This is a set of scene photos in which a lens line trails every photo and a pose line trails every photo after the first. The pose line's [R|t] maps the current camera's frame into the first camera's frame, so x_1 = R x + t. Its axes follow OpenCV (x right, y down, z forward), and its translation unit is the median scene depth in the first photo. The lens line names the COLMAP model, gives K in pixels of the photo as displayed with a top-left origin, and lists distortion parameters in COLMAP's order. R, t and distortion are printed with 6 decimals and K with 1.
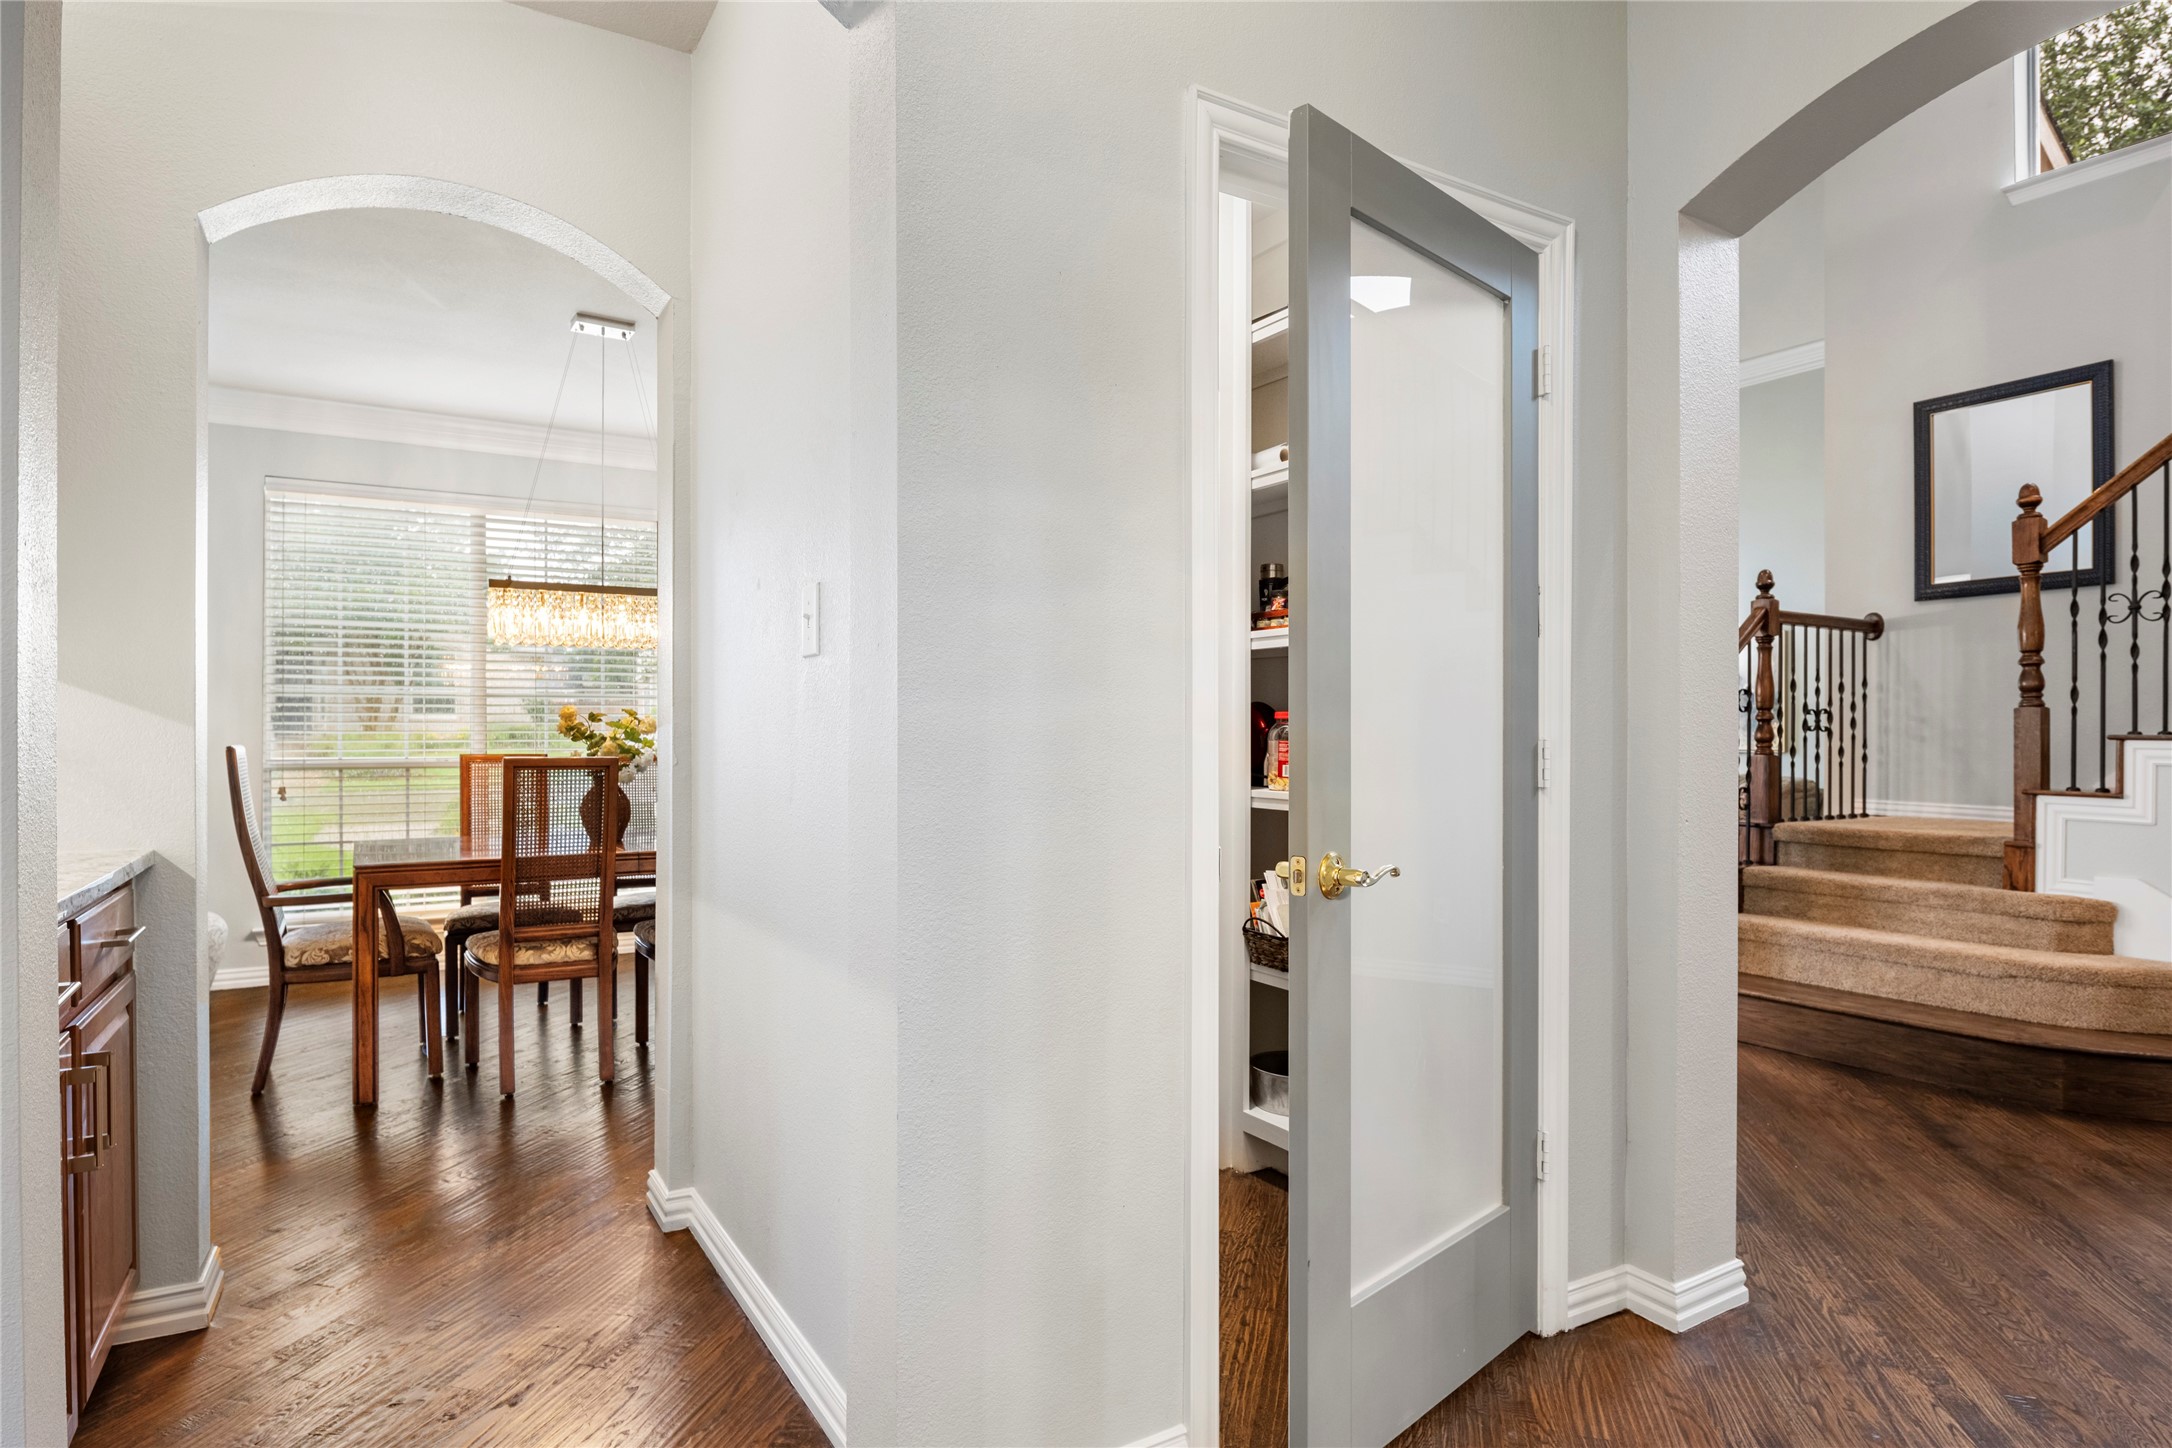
lens RADIAL K [[1179.9, 0, 1089.1], [0, 1179.9, 760.3], [0, 0, 1]] dist [-0.000406, -0.007456]
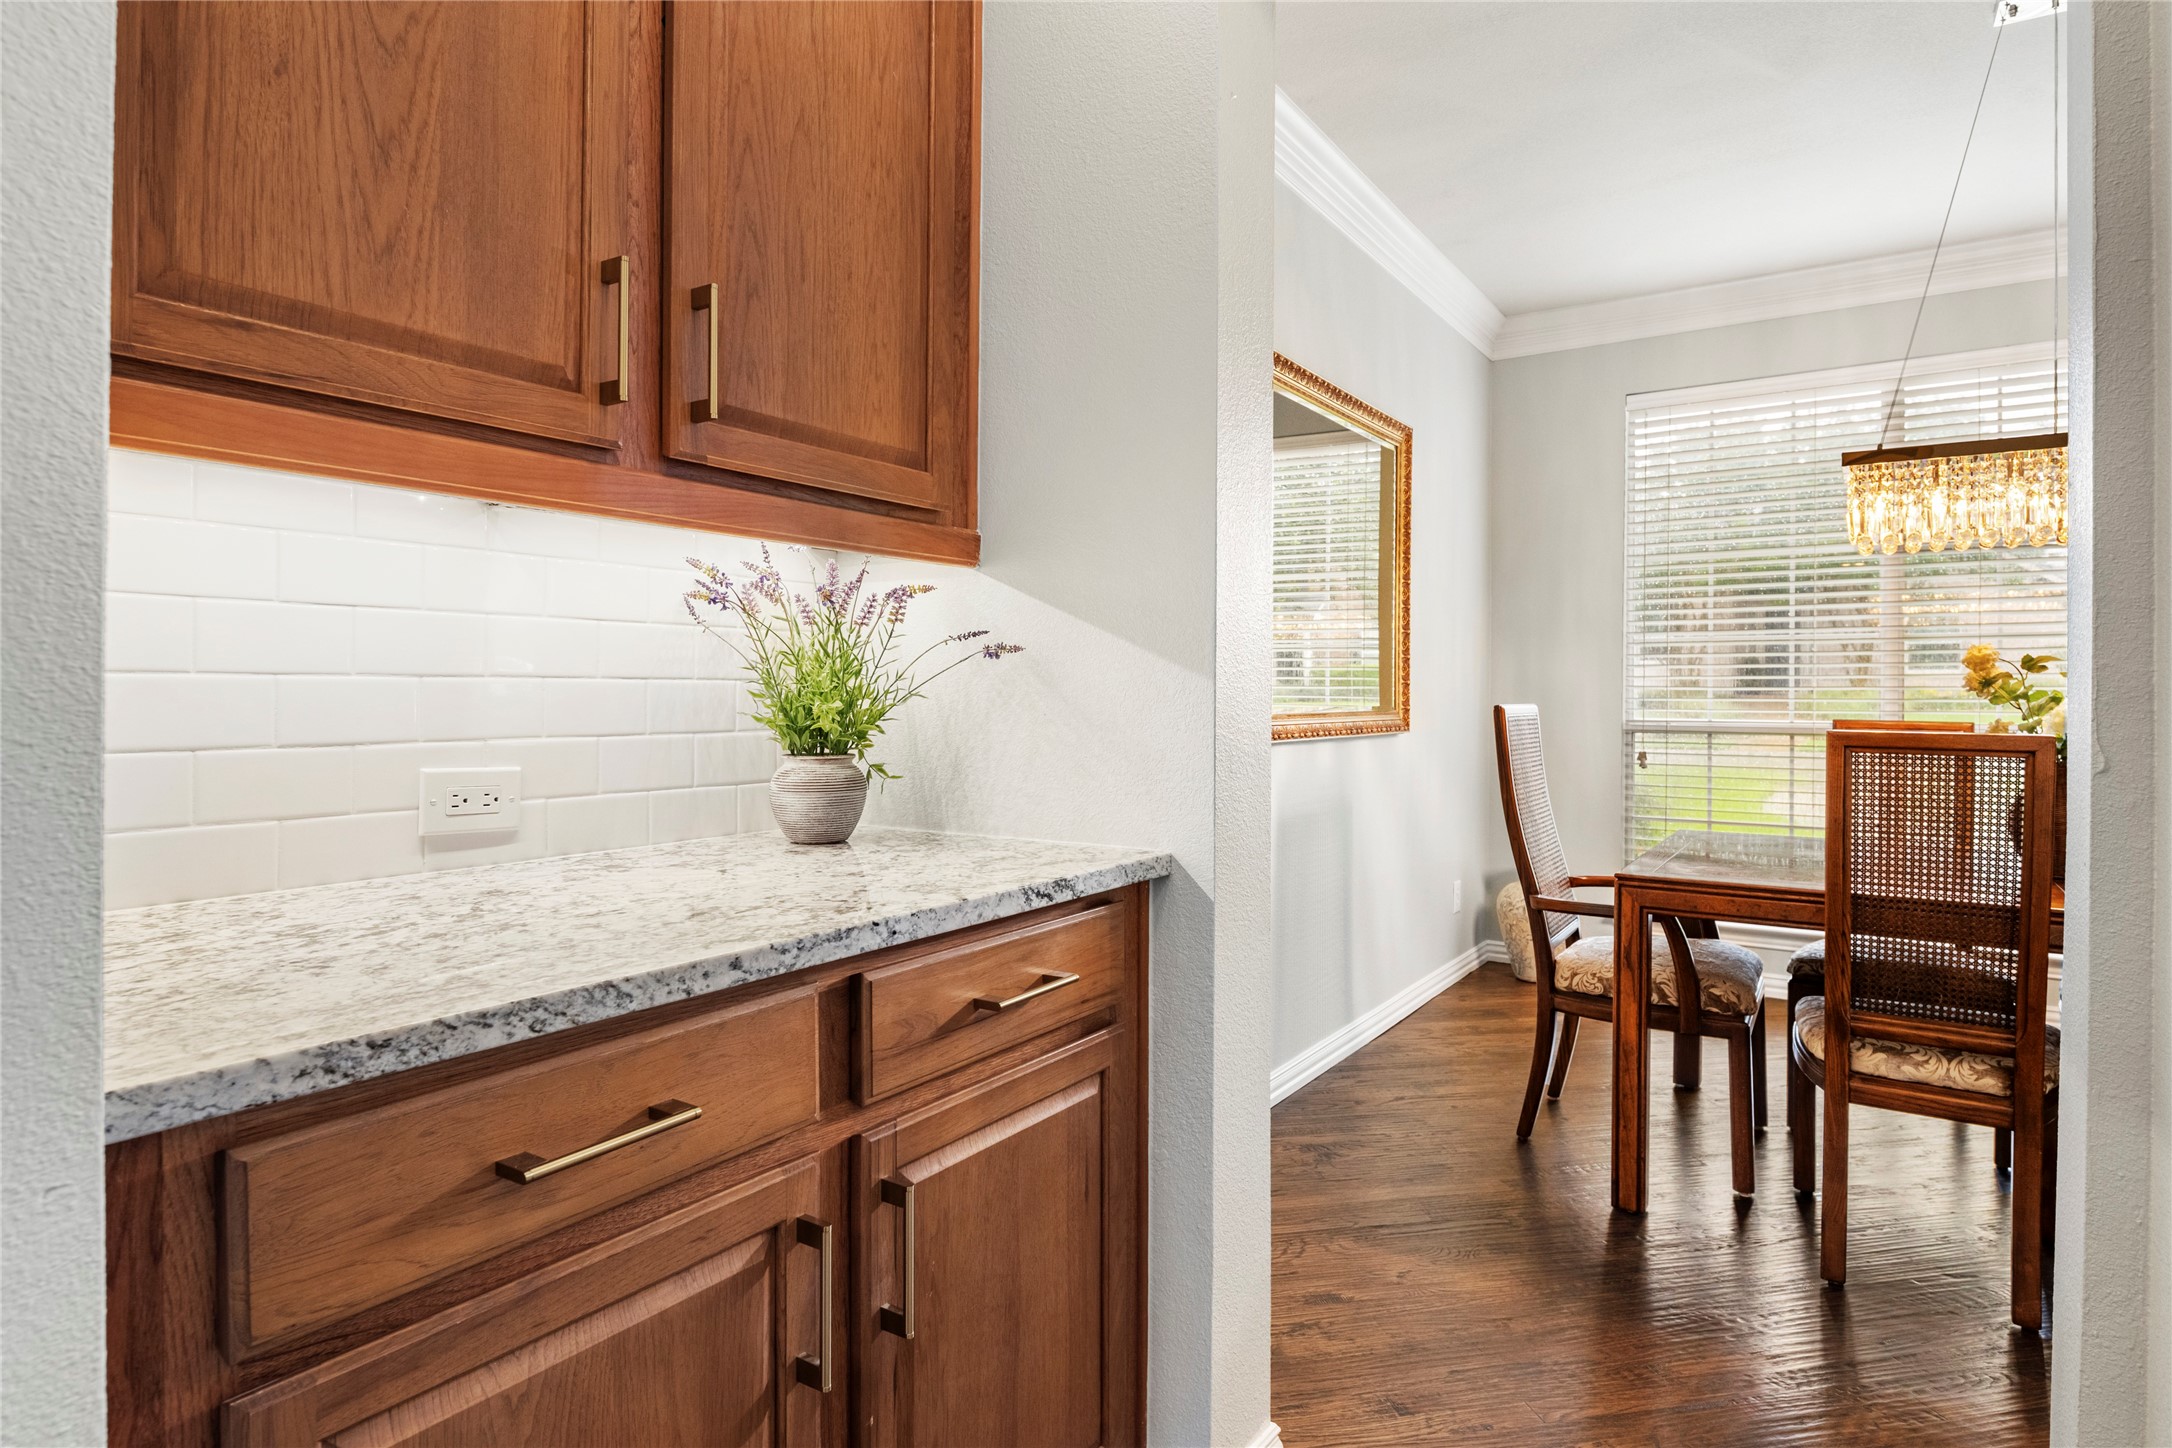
lens RADIAL K [[1179.9, 0, 1062.1], [0, 1179.9, 681.0], [0, 0, 1]] dist [-0.000406, -0.007456]
pose [[0.401199, -0.006362, -0.915969, -0.081563], [-0.020806, 0.999655, -0.016056, -0.008404], [0.915755, 0.025500, 0.400928, 0.332203]]
